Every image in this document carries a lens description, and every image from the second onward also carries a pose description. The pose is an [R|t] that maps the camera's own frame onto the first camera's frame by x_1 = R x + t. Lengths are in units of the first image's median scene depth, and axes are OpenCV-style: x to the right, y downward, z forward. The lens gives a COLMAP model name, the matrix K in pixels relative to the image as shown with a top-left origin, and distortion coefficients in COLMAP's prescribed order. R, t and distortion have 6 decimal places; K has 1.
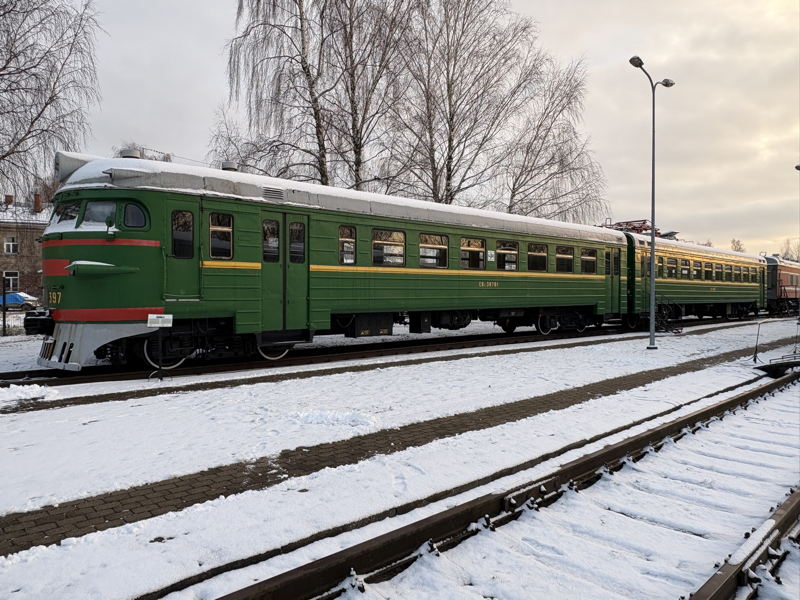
lens RADIAL K [[558.8, 0, 400.0], [0, 558.8, 300.0], [0, 0, 1]] dist [0.001886, 0.001417]
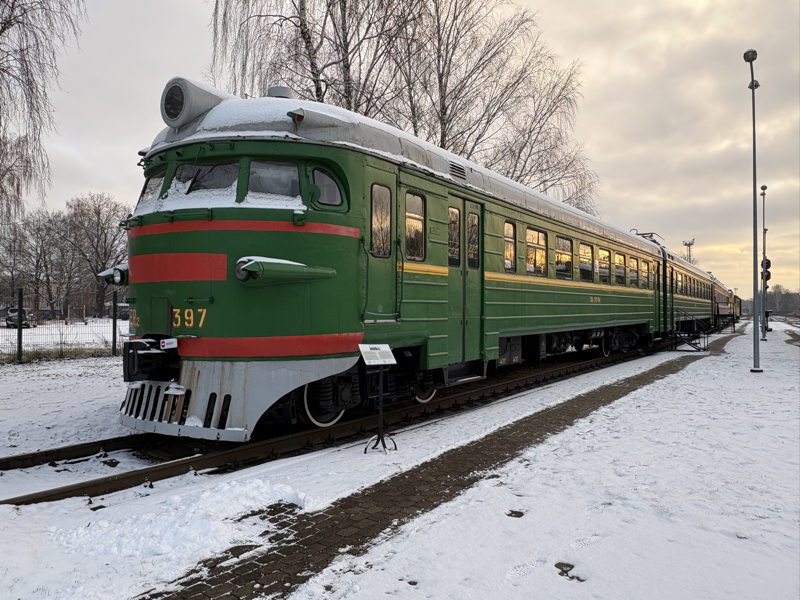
lens RADIAL K [[583.9, 0, 400.0], [0, 583.9, 300.0], [0, 0, 1]] dist [0.001437, 0.000952]
pose [[0.971542, 0.006006, 0.236793, -0.536812], [0.000199, 0.999657, -0.026174, -0.006676], [-0.236869, 0.025476, 0.971207, 0.338162]]
